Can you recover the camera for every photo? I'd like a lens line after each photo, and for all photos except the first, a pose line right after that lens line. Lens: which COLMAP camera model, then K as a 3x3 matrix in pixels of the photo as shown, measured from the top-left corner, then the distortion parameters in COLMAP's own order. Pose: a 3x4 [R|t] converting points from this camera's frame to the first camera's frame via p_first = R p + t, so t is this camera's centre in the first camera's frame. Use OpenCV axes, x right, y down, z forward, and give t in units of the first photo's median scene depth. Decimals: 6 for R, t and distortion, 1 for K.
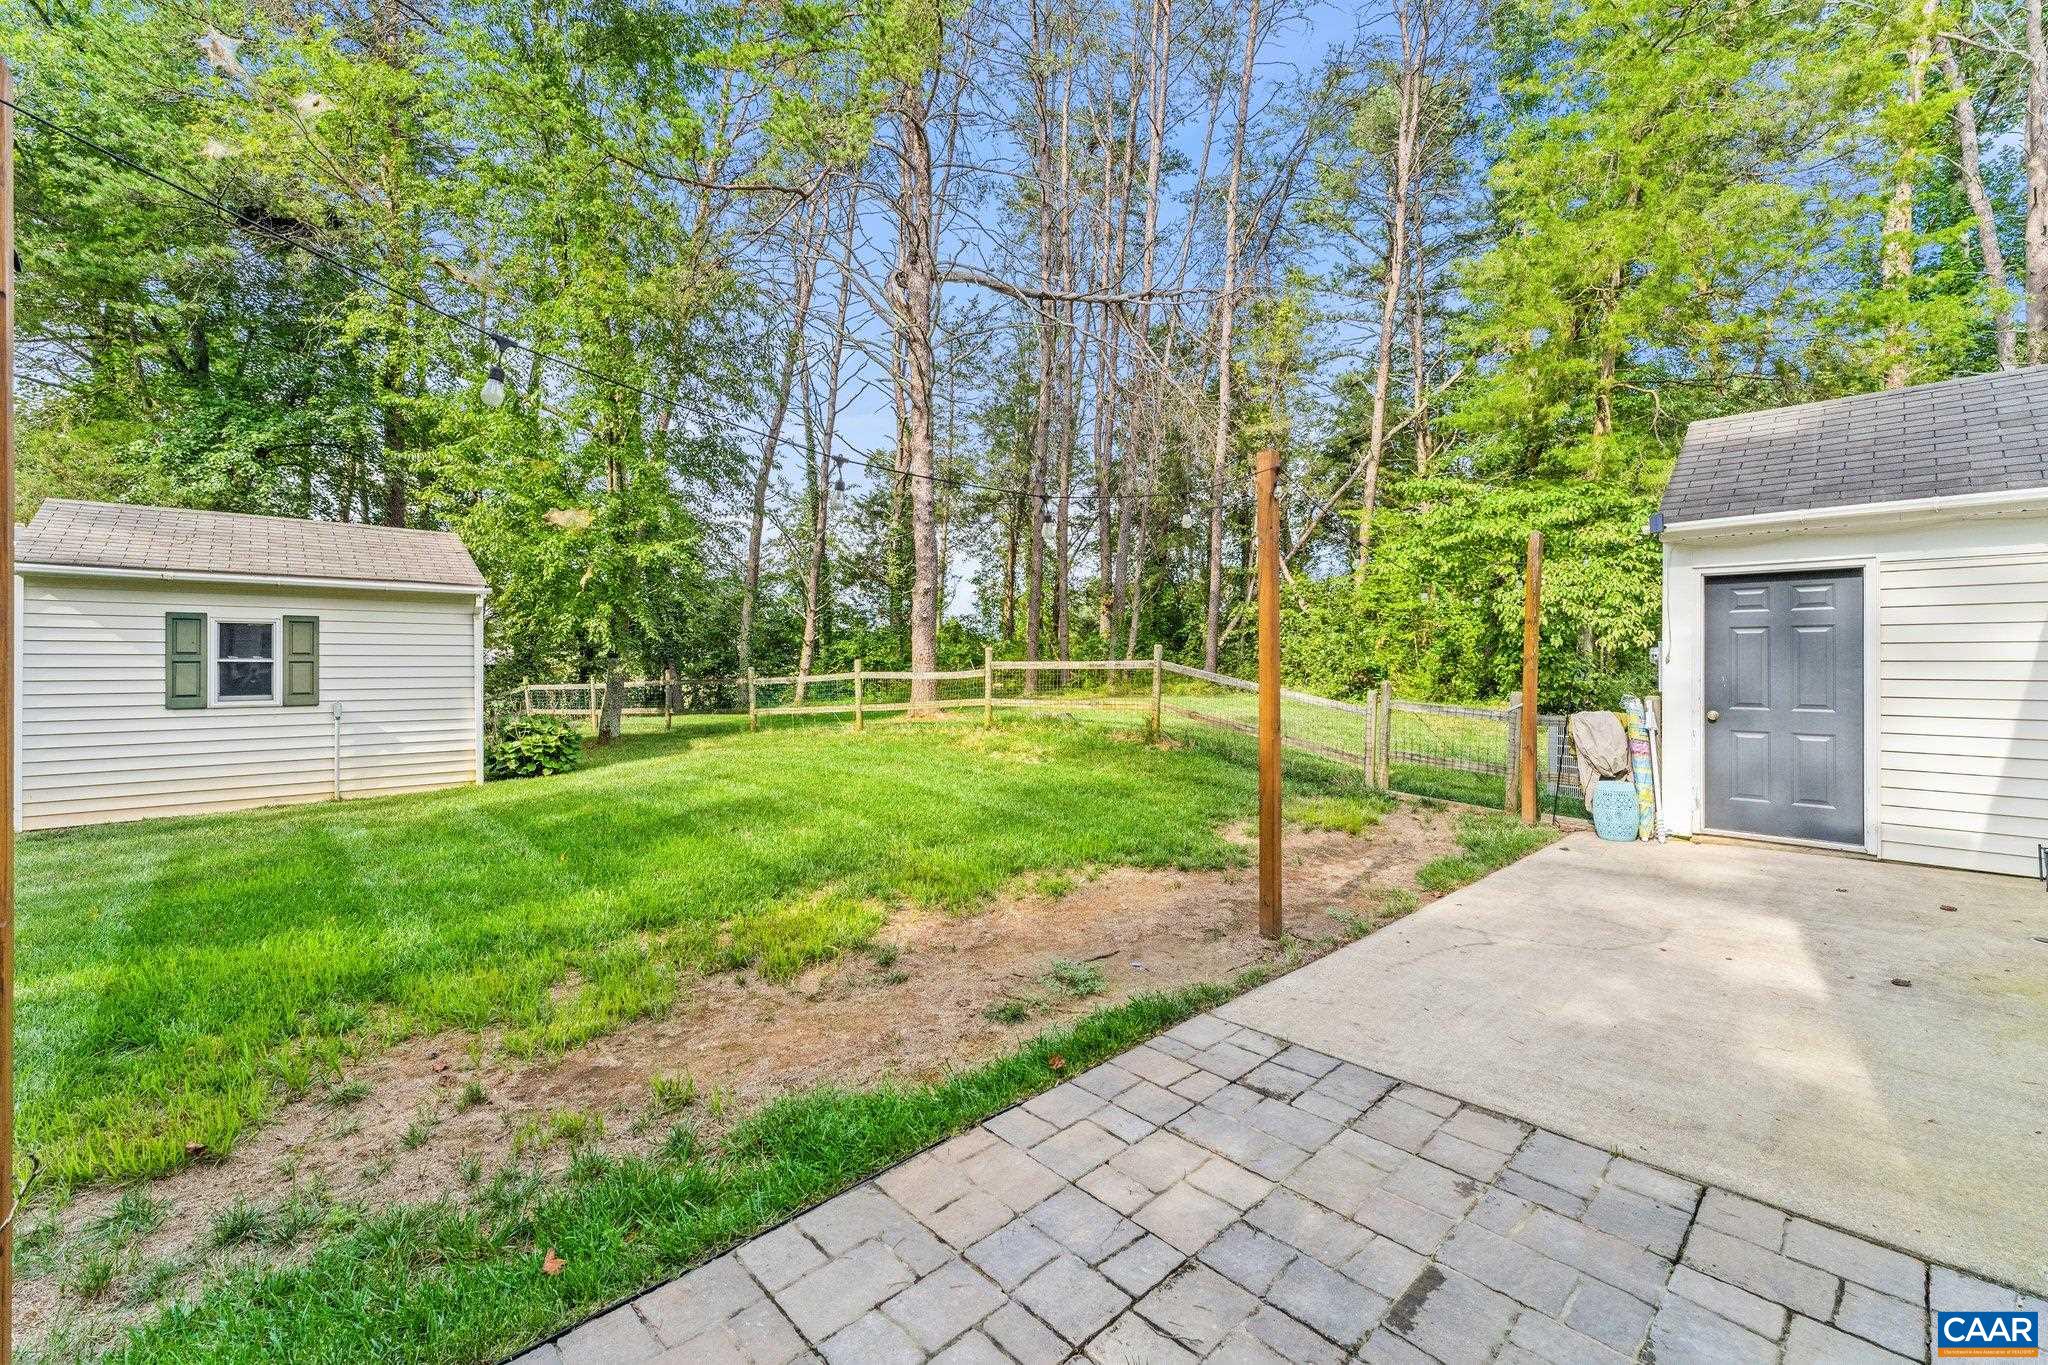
lens RADIAL K [[819.5, 0, 1012.6], [0, 819.5, 659.9], [0, 0, 1]] dist [-0.000778, 0.000020]
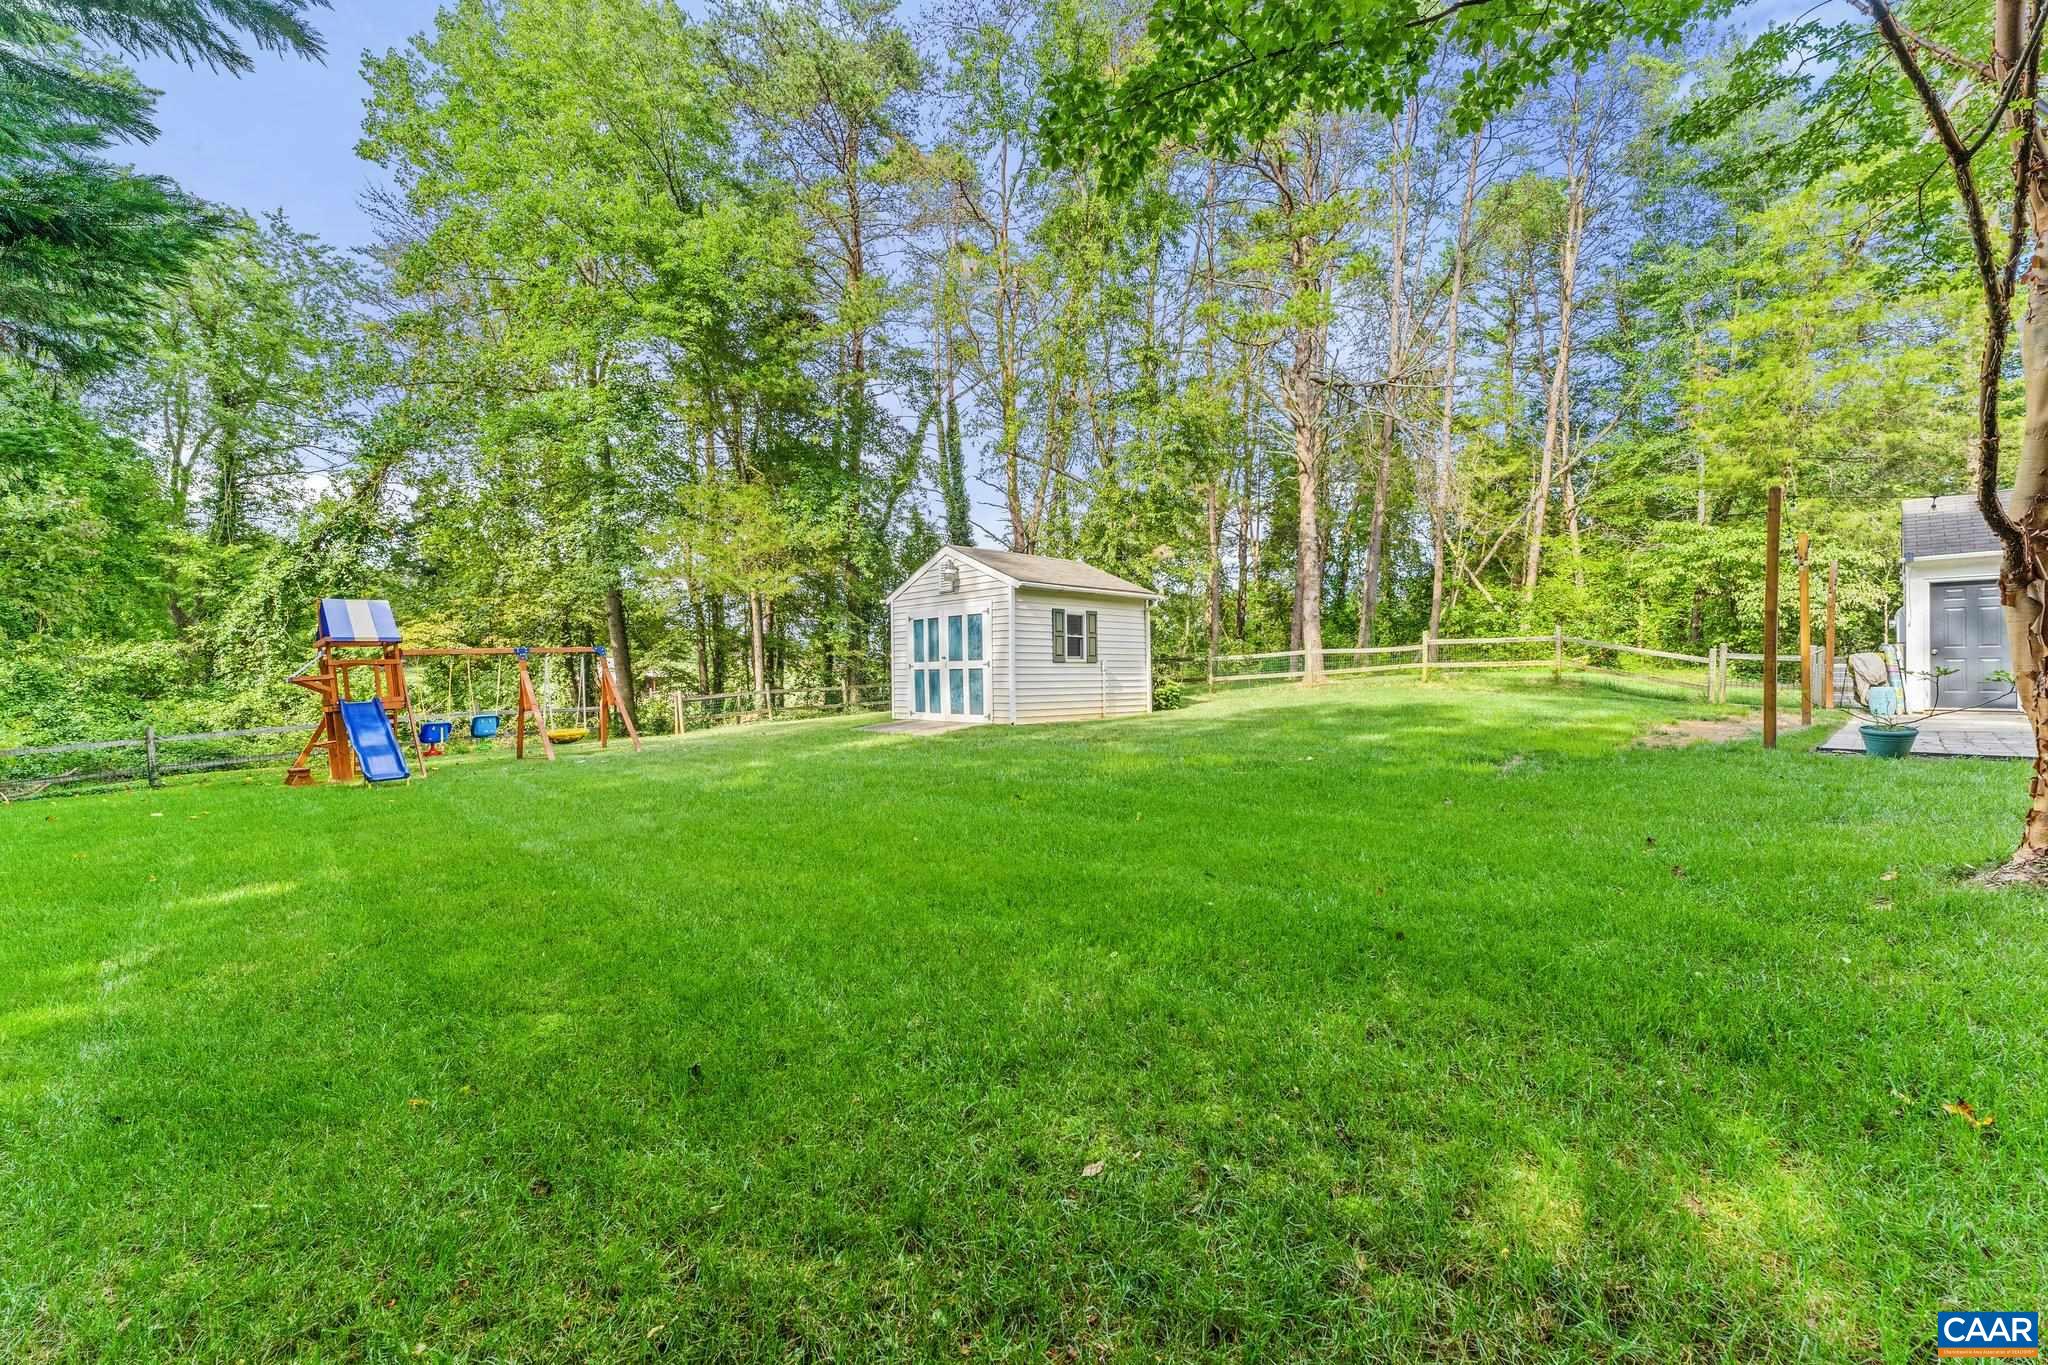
lens RADIAL K [[819.5, 0, 1012.6], [0, 819.5, 659.9], [0, 0, 1]] dist [-0.000778, 0.000020]
pose [[0.999964, -0.006038, 0.006026, -1.045808], [0.006140, 0.999835, -0.017118, 0.078804], [-0.005922, 0.017154, 0.999835, -0.734902]]
